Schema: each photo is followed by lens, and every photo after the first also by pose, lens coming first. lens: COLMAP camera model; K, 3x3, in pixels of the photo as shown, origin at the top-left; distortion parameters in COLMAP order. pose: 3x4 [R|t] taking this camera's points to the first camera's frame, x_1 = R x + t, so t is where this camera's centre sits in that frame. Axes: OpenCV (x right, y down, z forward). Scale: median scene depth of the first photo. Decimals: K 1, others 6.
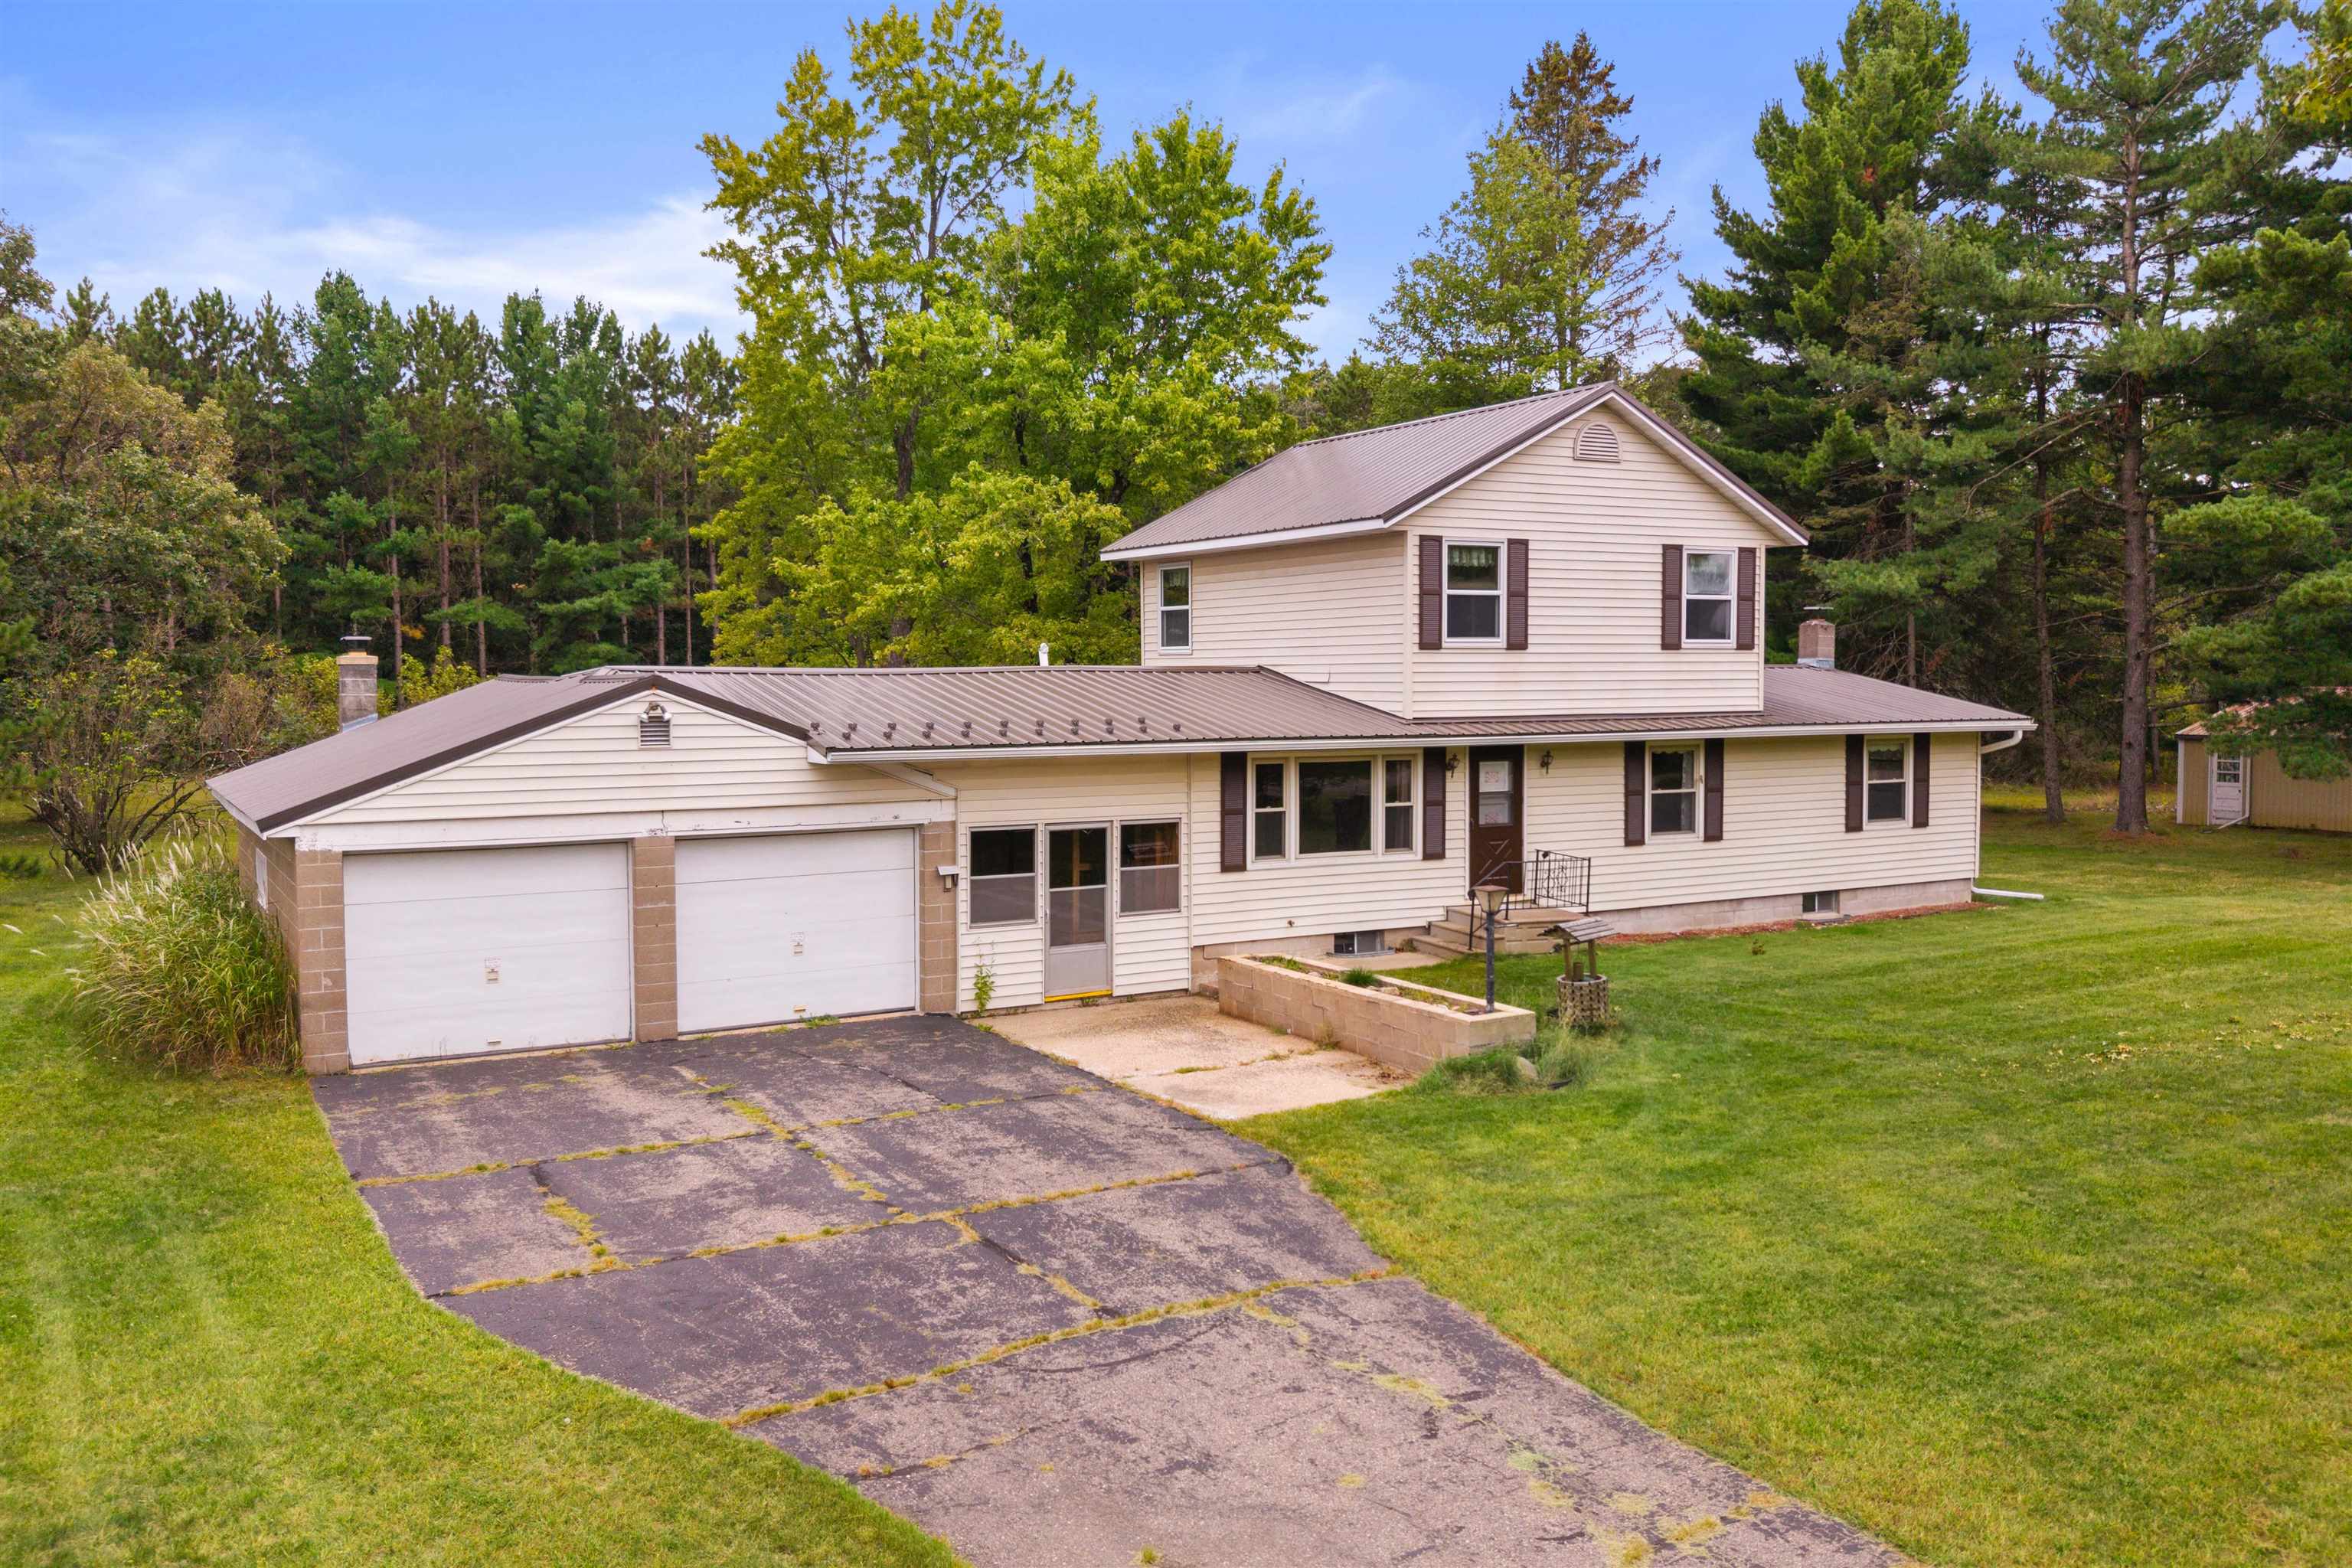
lens RADIAL K [[1918.7, 0, 1172.6], [0, 1918.7, 788.2], [0, 0, 1]] dist [0.062572, -0.004716]
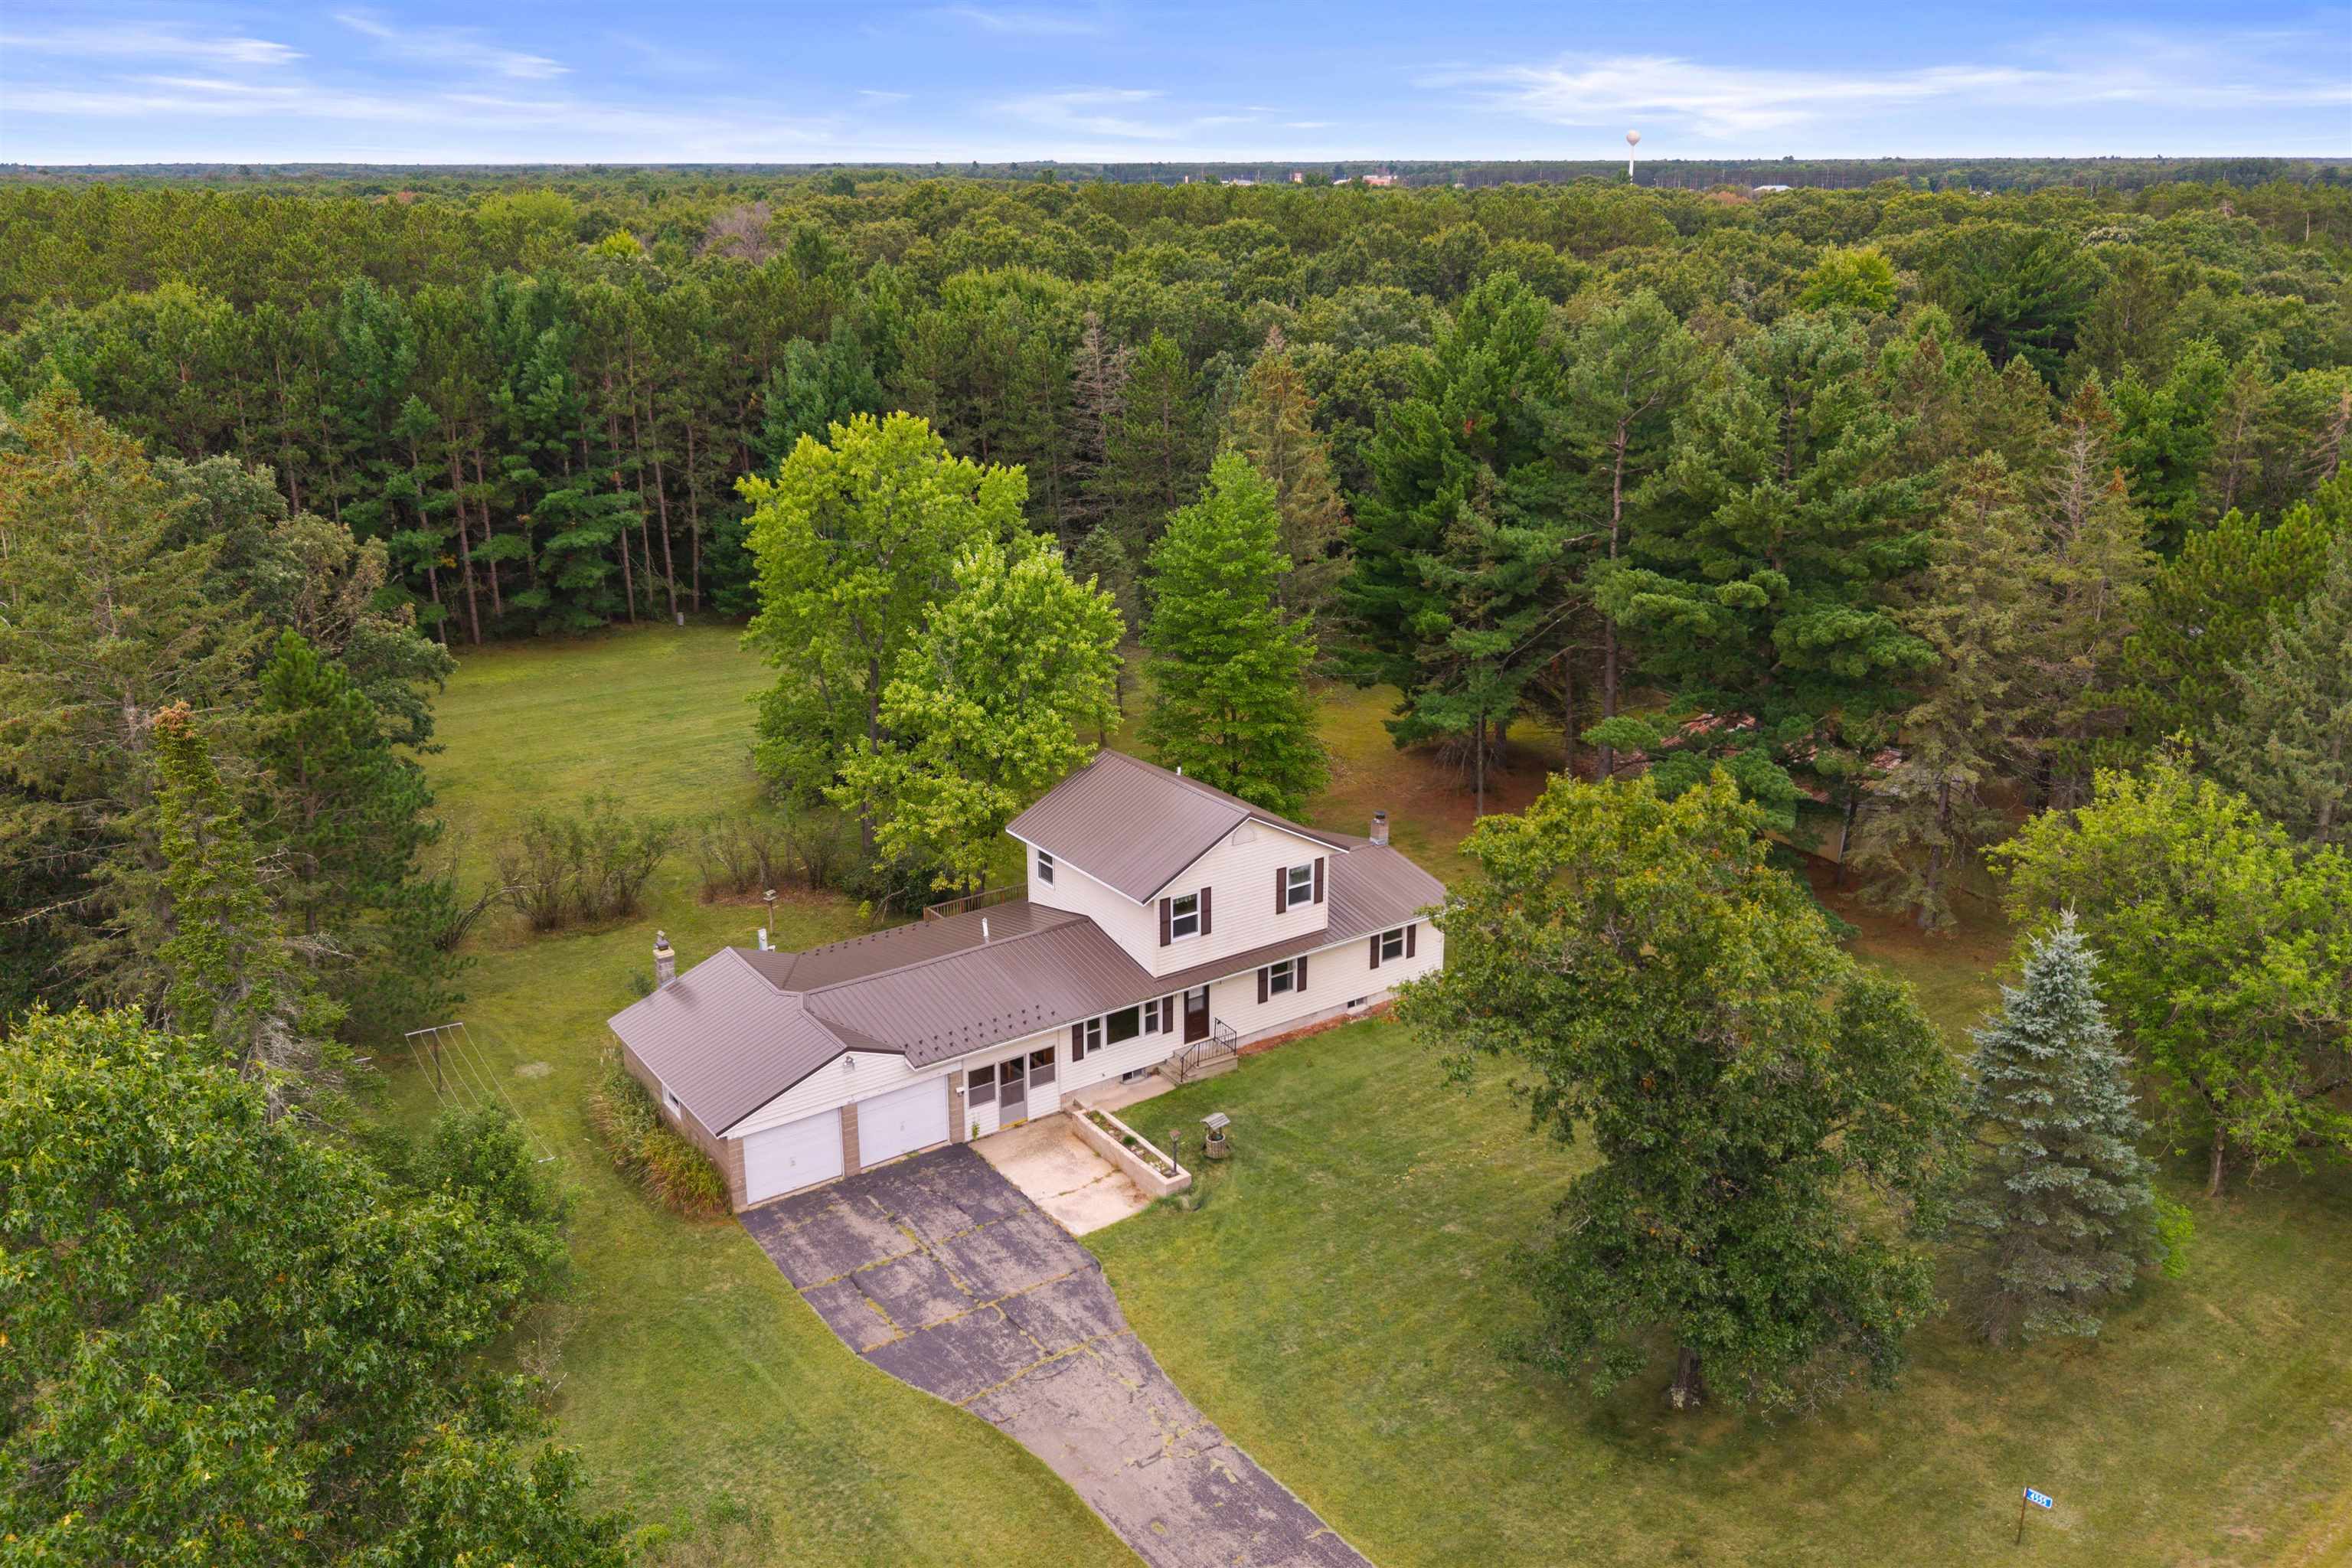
lens RADIAL K [[1918.7, 0, 1176.5], [0, 1918.7, 779.1], [0, 0, 1]] dist [0.062572, -0.004716]
pose [[0.996106, -0.023907, 0.084861, -0.039717], [0.002376, 0.969462, 0.245231, -0.877364], [-0.088132, -0.244075, 0.965743, -1.195139]]
